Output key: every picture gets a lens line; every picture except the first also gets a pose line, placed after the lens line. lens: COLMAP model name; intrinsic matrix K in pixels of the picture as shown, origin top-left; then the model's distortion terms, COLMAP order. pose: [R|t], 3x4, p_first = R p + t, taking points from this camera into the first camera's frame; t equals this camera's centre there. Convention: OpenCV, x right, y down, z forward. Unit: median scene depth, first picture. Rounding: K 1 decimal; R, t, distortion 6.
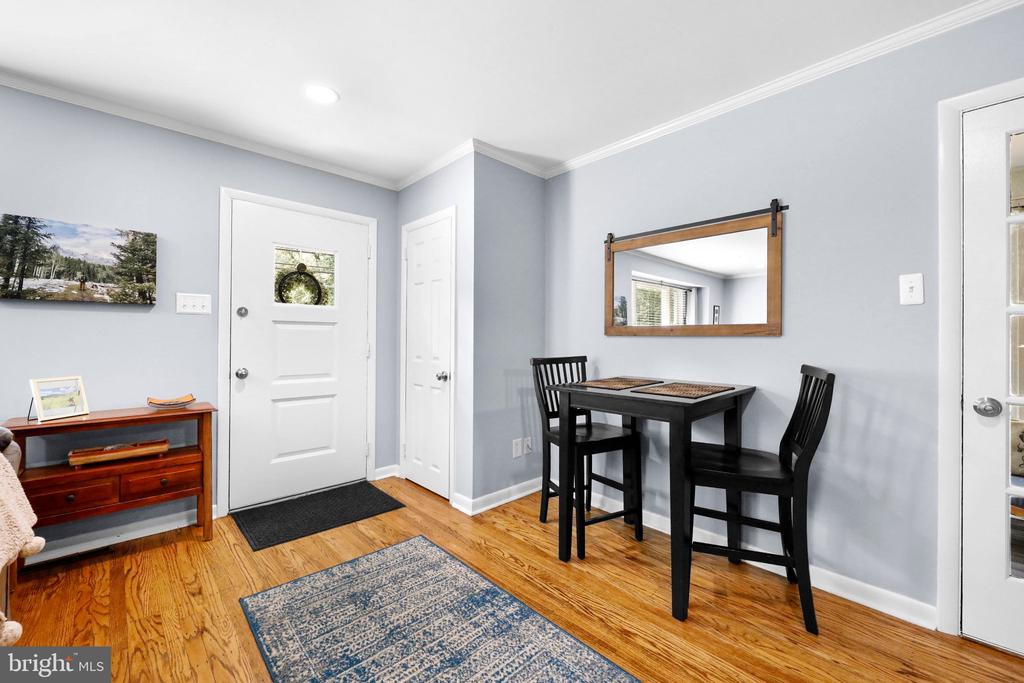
lens RADIAL K [[421.9, 0, 504.0], [0, 421.9, 337.1], [0, 0, 1]] dist [0.002393, -0.000183]
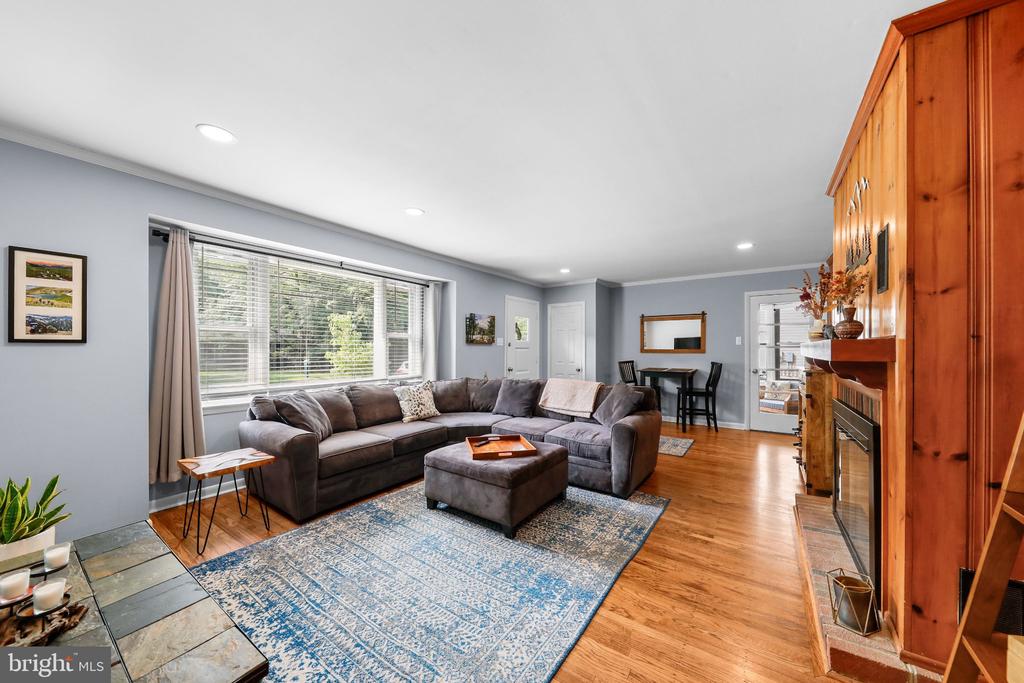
lens RADIAL K [[359.4, 0, 518.7], [0, 359.4, 348.8], [0, 0, 1]] dist [-0.001298, 0.000042]
pose [[0.974306, -0.008512, 0.225068, -1.265060], [0.007550, 0.999958, 0.005137, -0.055713], [-0.225102, -0.003306, 0.974330, -1.273010]]
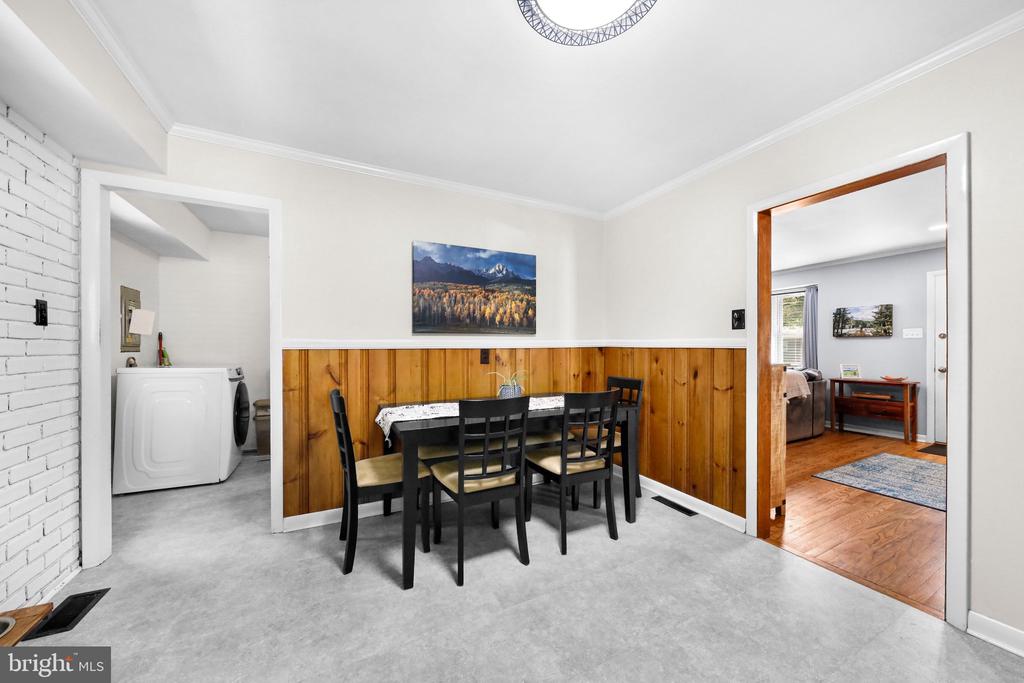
lens RADIAL K [[359.4, 0, 510.2], [0, 359.4, 345.7], [0, 0, 1]] dist [-0.001298, 0.000042]
pose [[-0.278669, -0.009611, -0.960339, 1.698576], [0.004548, 0.999926, -0.011327, -0.009183], [0.960376, -0.007524, -0.278605, -0.456150]]
